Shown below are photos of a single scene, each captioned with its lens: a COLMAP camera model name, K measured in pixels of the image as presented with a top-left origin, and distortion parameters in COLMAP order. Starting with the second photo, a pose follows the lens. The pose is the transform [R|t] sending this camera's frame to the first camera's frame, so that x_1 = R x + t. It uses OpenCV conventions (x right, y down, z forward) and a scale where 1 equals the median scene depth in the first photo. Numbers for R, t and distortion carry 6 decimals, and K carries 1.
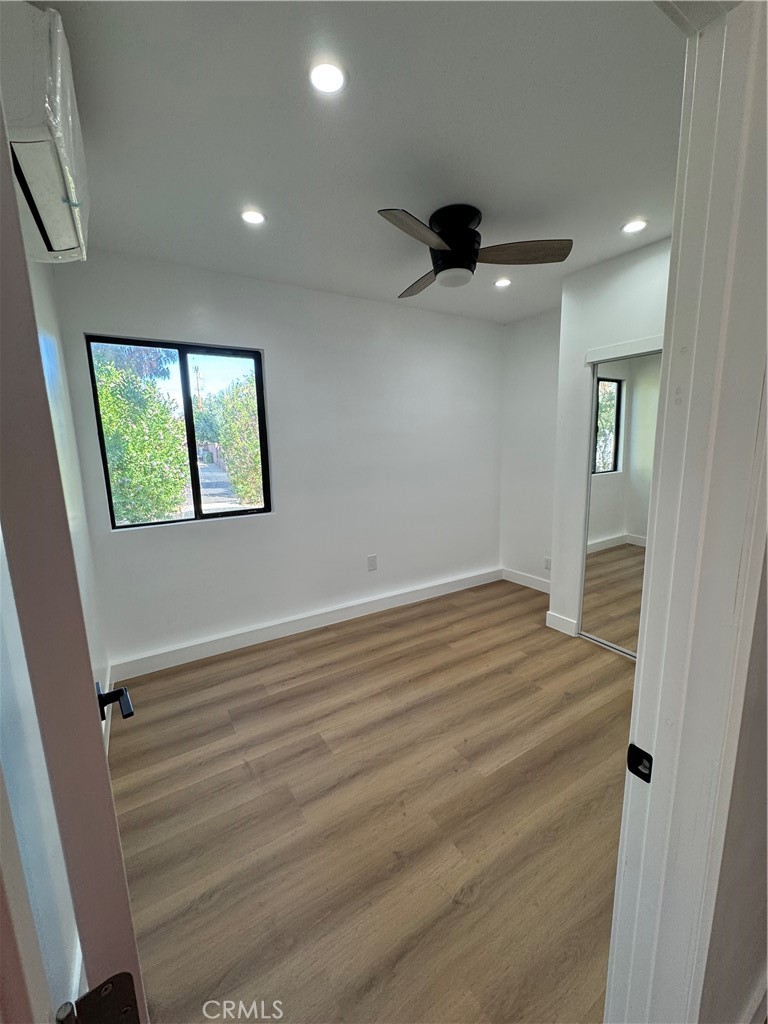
lens RADIAL K [[409.2, 0, 384.0], [0, 409.2, 512.0], [0, 0, 1]] dist [-0.001894, -0.000037]
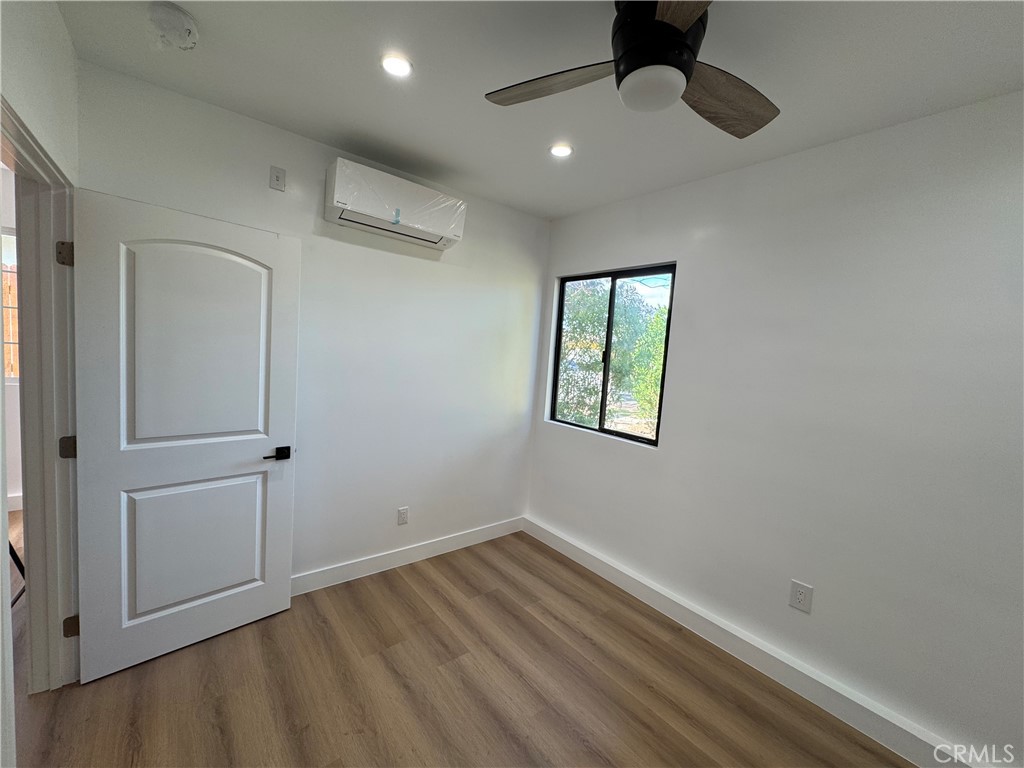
lens RADIAL K [[409.2, 0, 512.0], [0, 409.2, 384.0], [0, 0, 1]] dist [-0.001894, -0.000037]
pose [[0.121774, 0.111433, -0.986283, 0.546110], [-0.239010, 0.967730, 0.079827, -0.130762], [0.963351, 0.226010, 0.144478, 0.600583]]
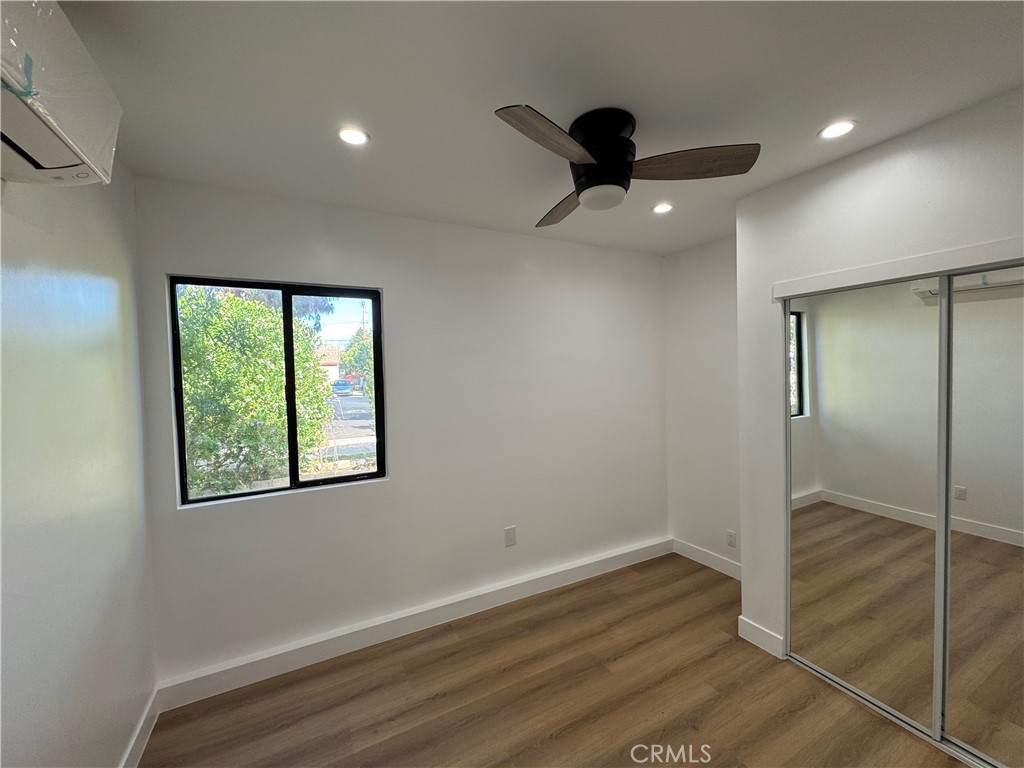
lens RADIAL K [[405.5, 0, 512.0], [0, 405.5, 384.0], [0, 0, 1]] dist [-0.000908, -0.000094]
pose [[0.997241, 0.001208, -0.074228, 0.042376], [-0.011217, 0.990839, -0.134578, -0.084913], [0.073386, 0.135040, 0.988119, 0.199896]]
